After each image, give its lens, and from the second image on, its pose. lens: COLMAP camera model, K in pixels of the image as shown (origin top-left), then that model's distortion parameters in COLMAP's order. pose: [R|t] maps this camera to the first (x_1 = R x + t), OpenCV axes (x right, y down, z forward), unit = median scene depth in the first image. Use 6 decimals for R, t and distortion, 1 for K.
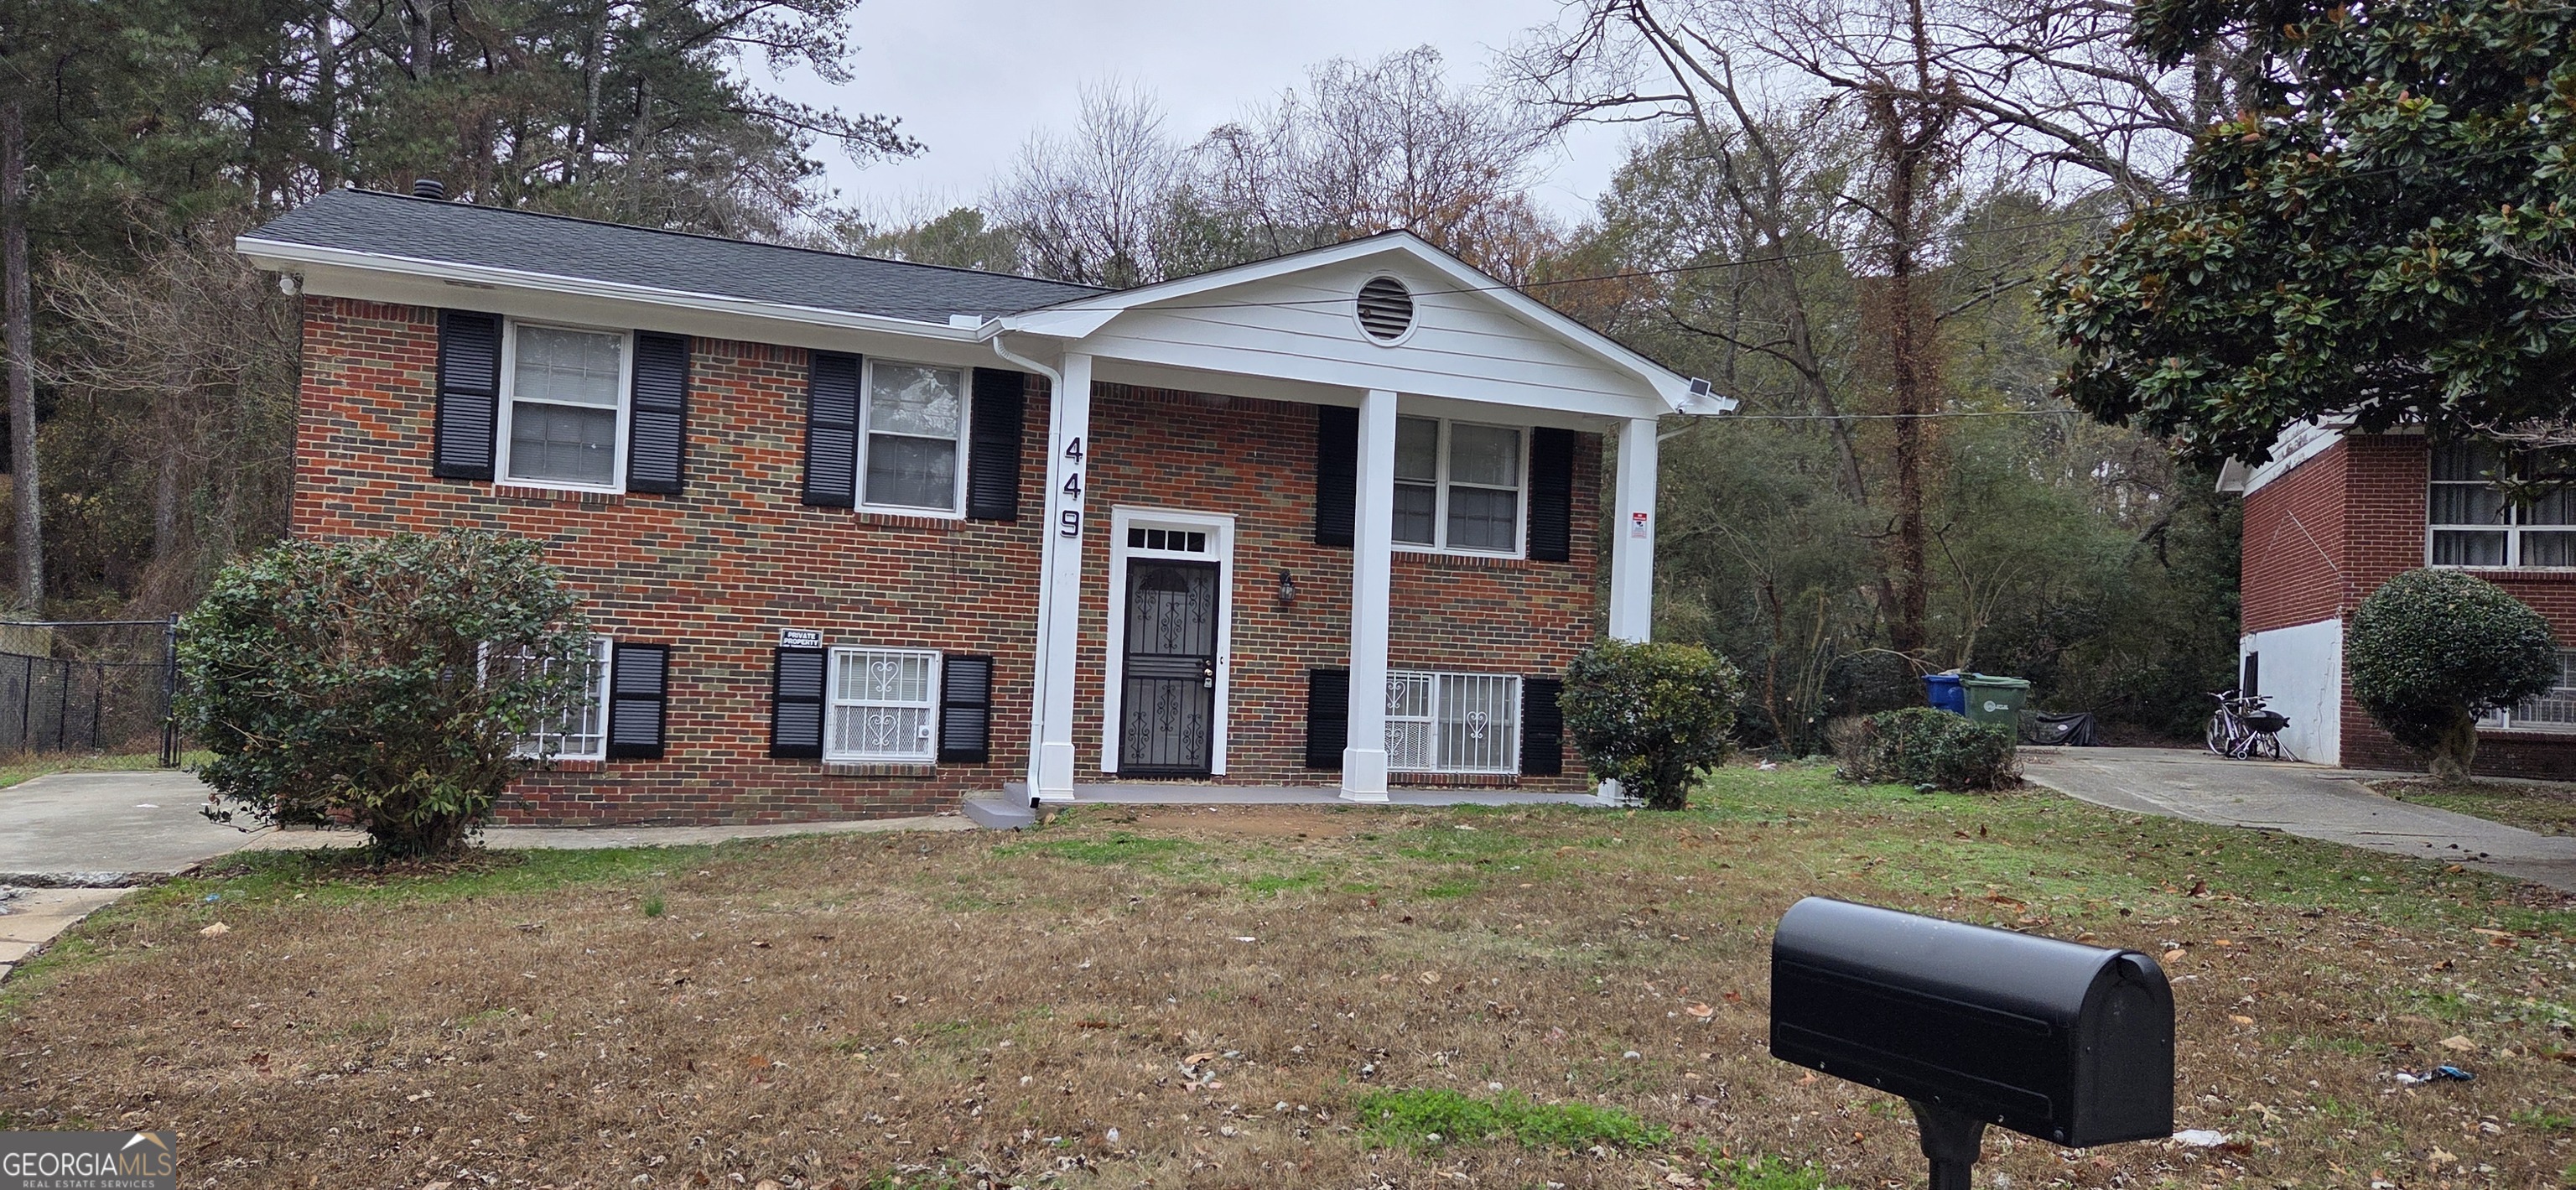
lens RADIAL K [[1653.2, 0, 1288.0], [0, 1653.2, 595.0], [0, 0, 1]] dist [0.035334, -0.000669]
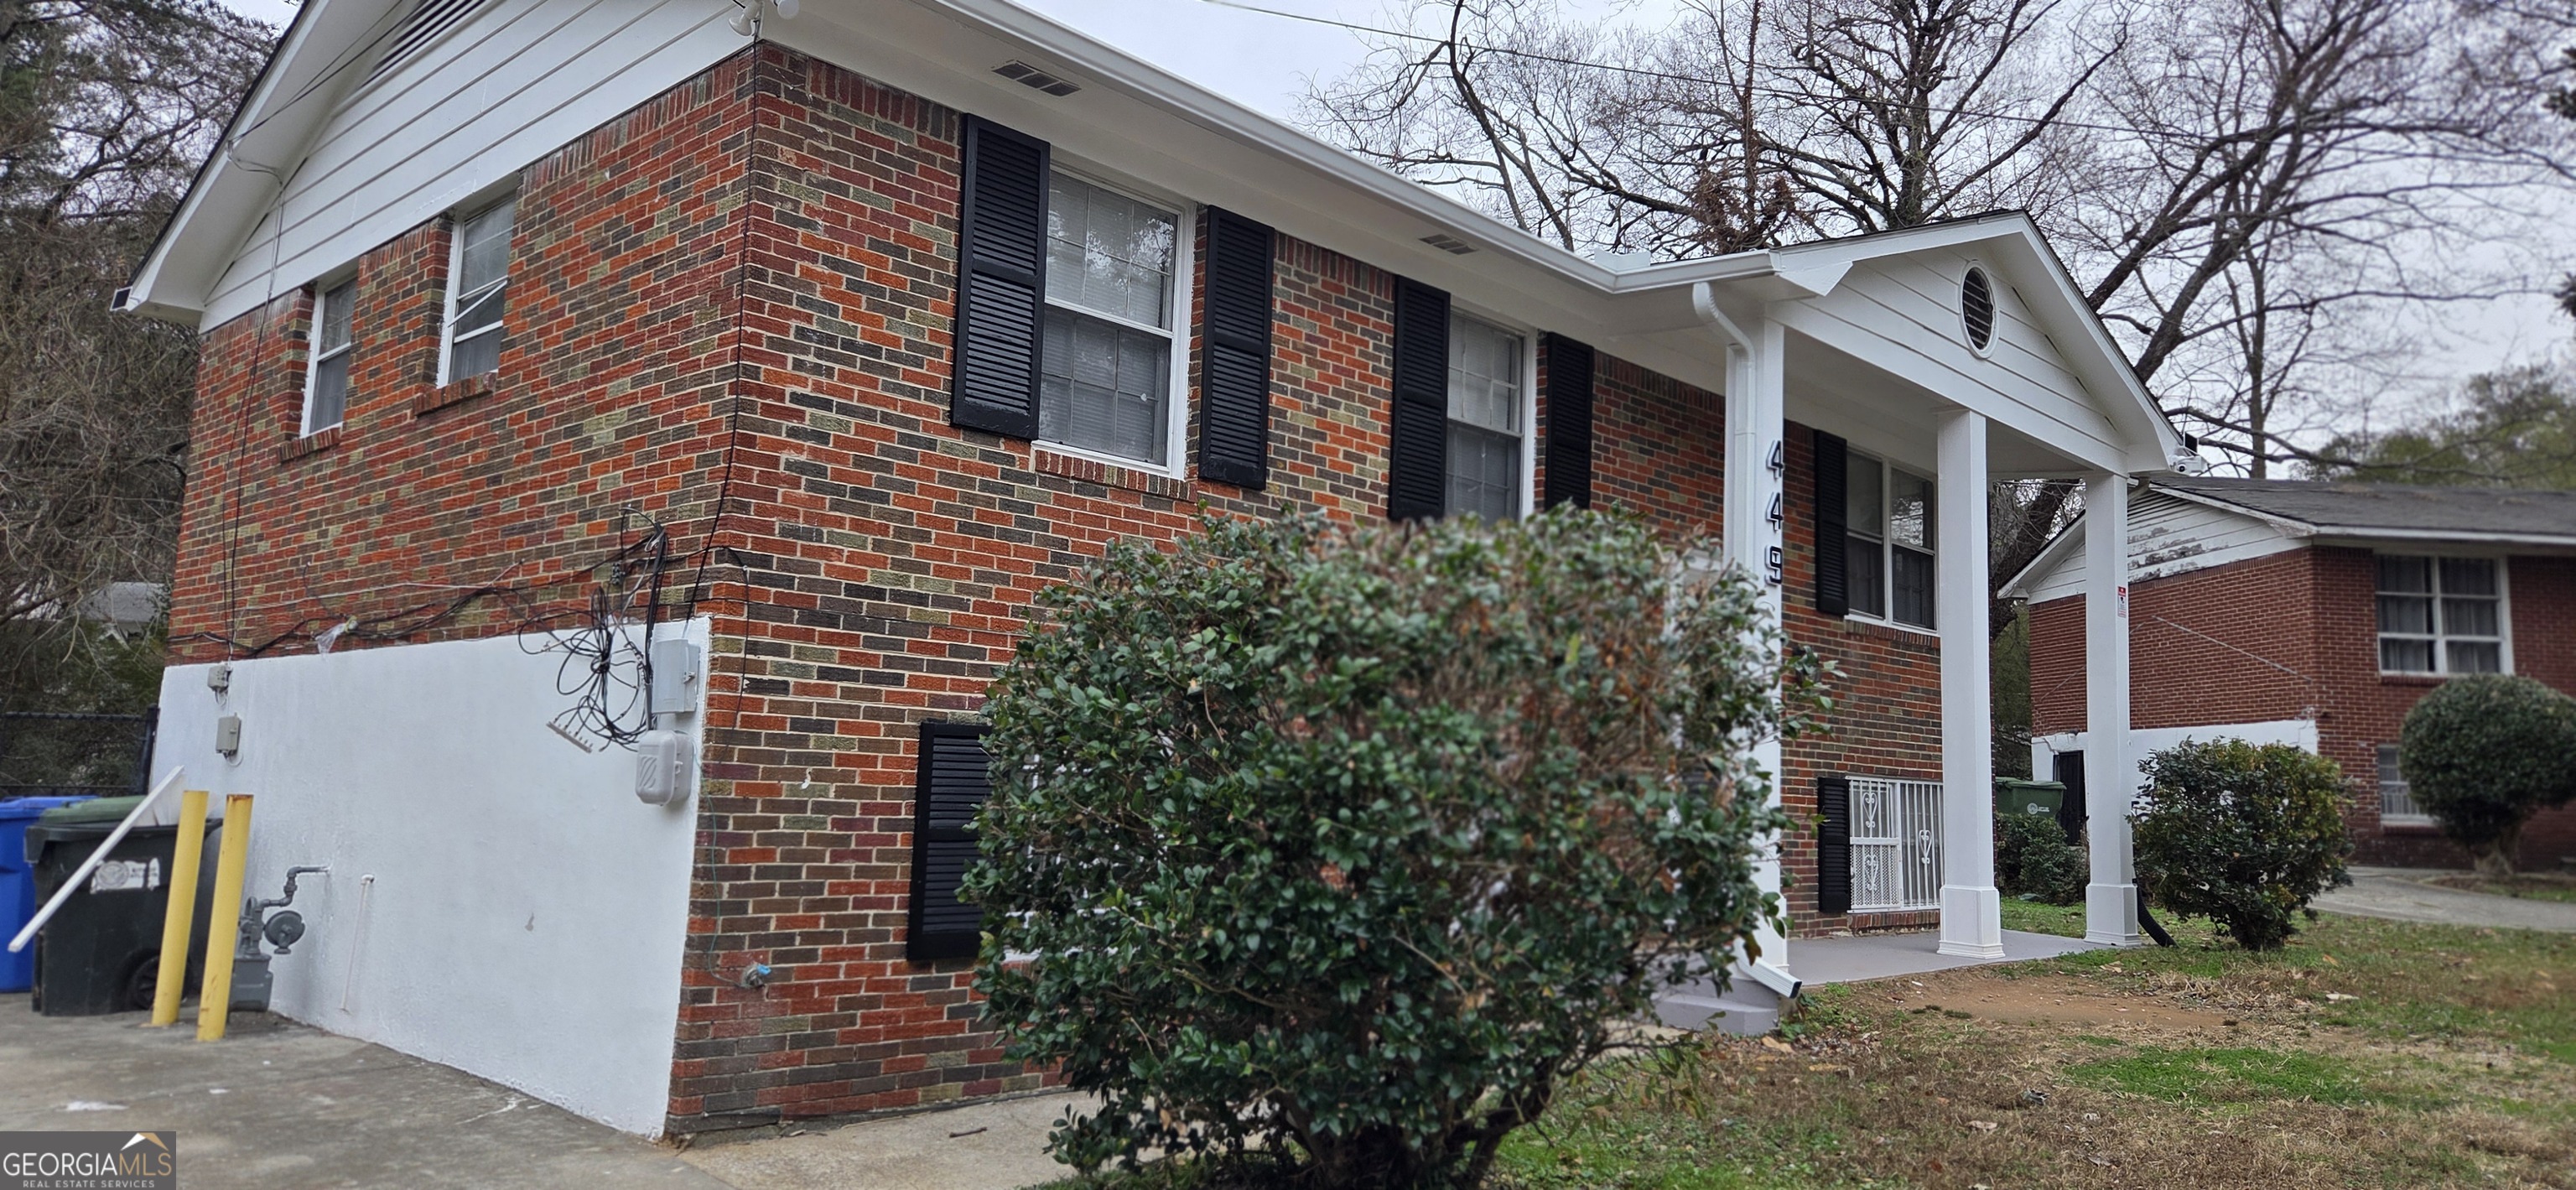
lens RADIAL K [[1653.2, 0, 1288.0], [0, 1653.2, 595.0], [0, 0, 1]] dist [0.035334, -0.000669]
pose [[0.923476, 0.036177, 0.381947, -0.573243], [-0.014958, 0.998182, -0.058380, 0.010847], [-0.383364, 0.048199, 0.922339, 0.449763]]
